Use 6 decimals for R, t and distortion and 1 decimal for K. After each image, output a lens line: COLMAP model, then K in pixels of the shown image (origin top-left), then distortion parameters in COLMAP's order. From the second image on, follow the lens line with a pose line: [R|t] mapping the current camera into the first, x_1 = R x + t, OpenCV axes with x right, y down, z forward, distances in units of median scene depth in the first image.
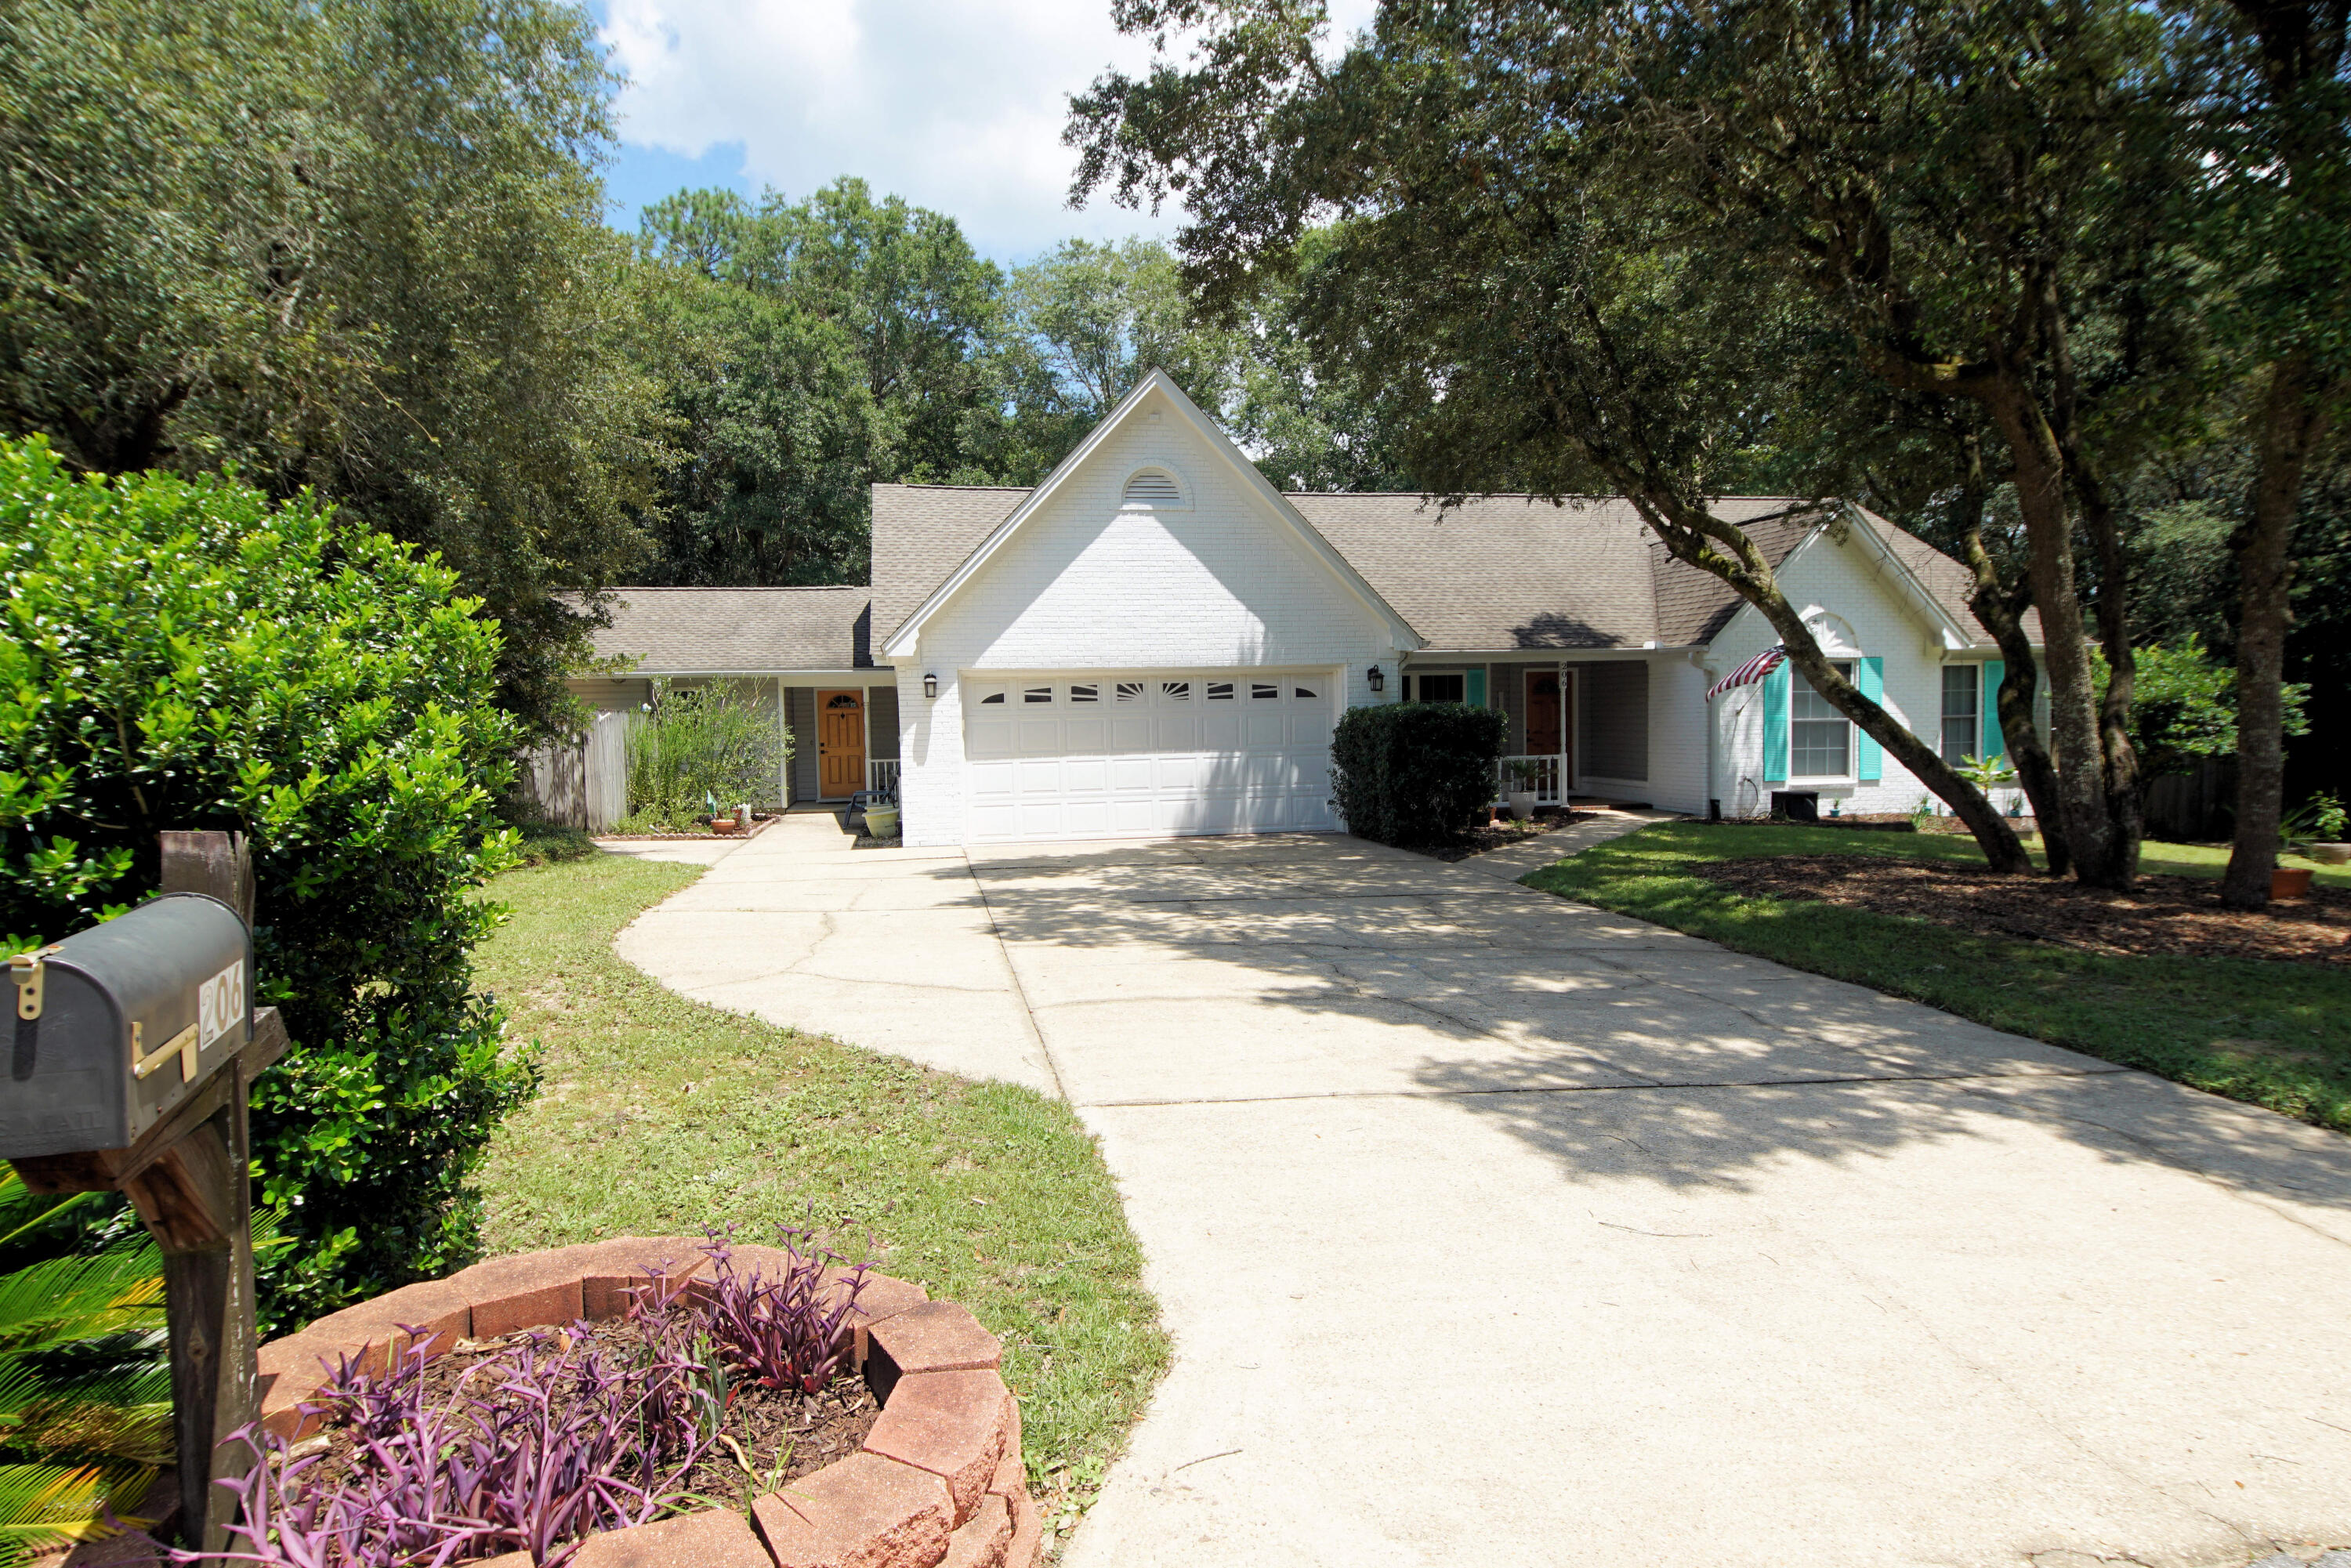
lens RADIAL K [[1259.5, 0, 1151.4], [0, 1259.5, 770.1], [0, 0, 1]] dist [0.027487, -0.028349]
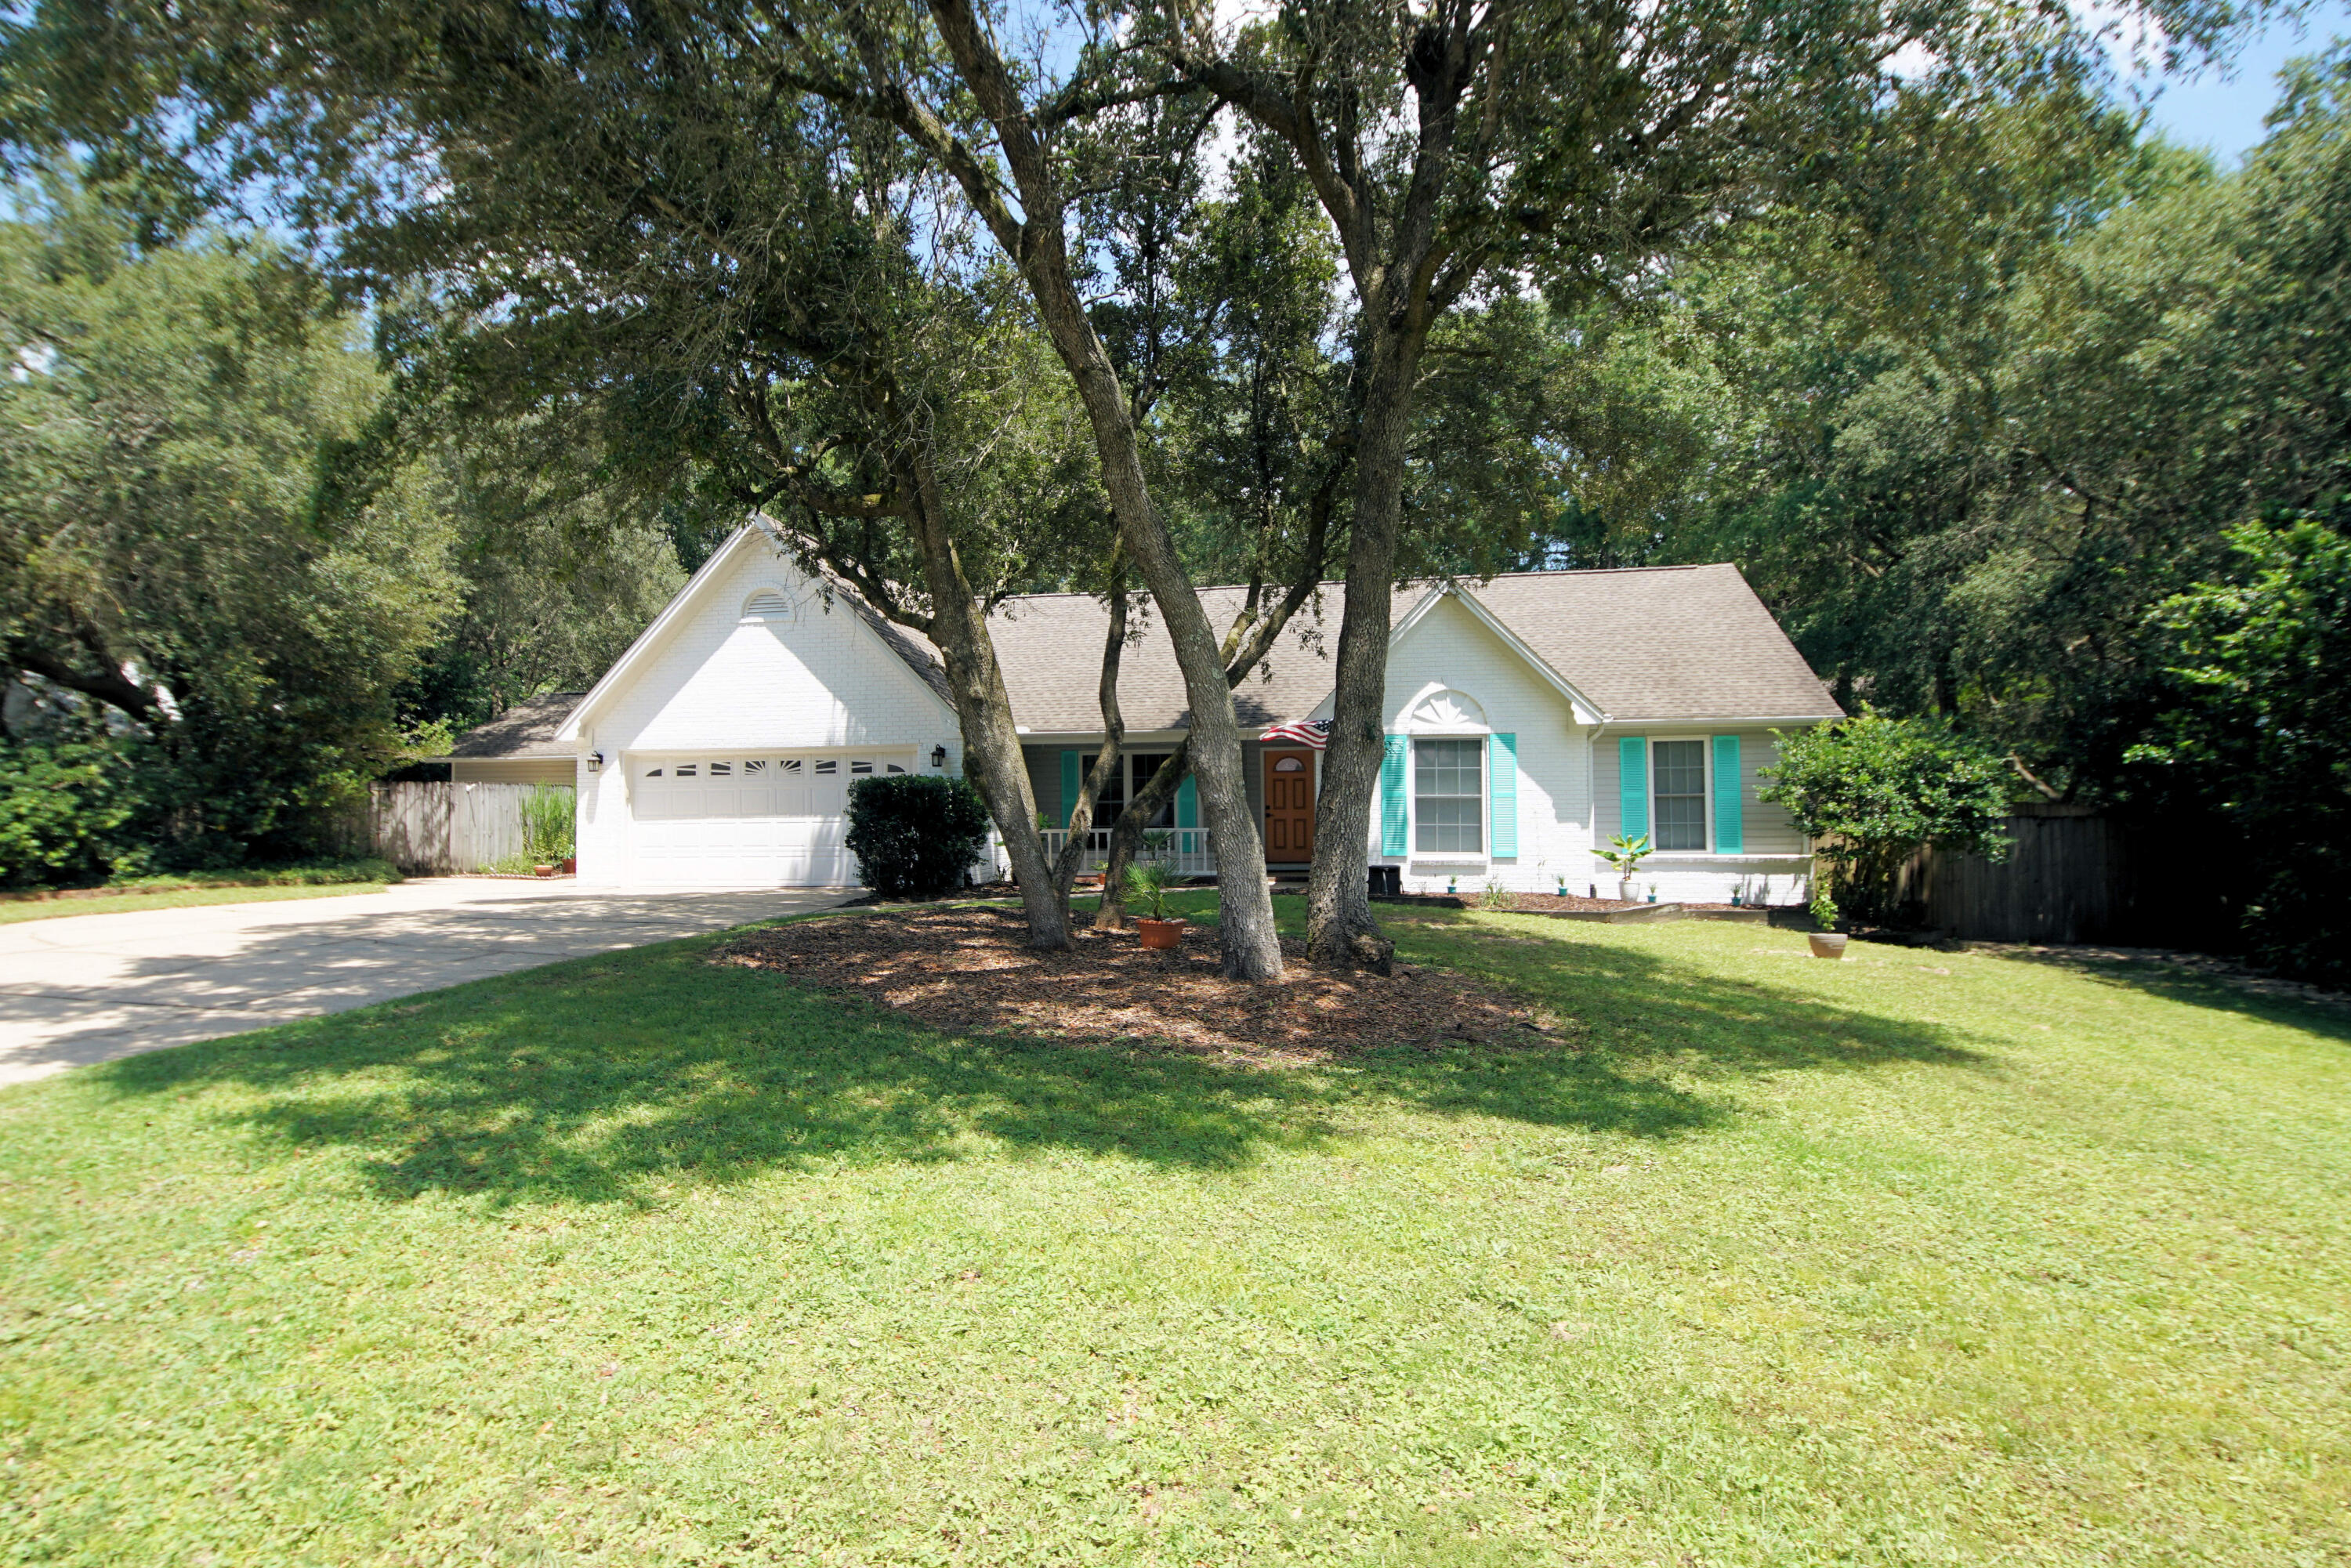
lens RADIAL K [[1259.5, 0, 1151.4], [0, 1259.5, 770.1], [0, 0, 1]] dist [0.027487, -0.028349]
pose [[0.935355, -0.002873, -0.353699, 0.760541], [-0.023054, 0.997346, -0.069066, 0.016154], [0.352958, 0.072755, 0.932806, -0.014088]]
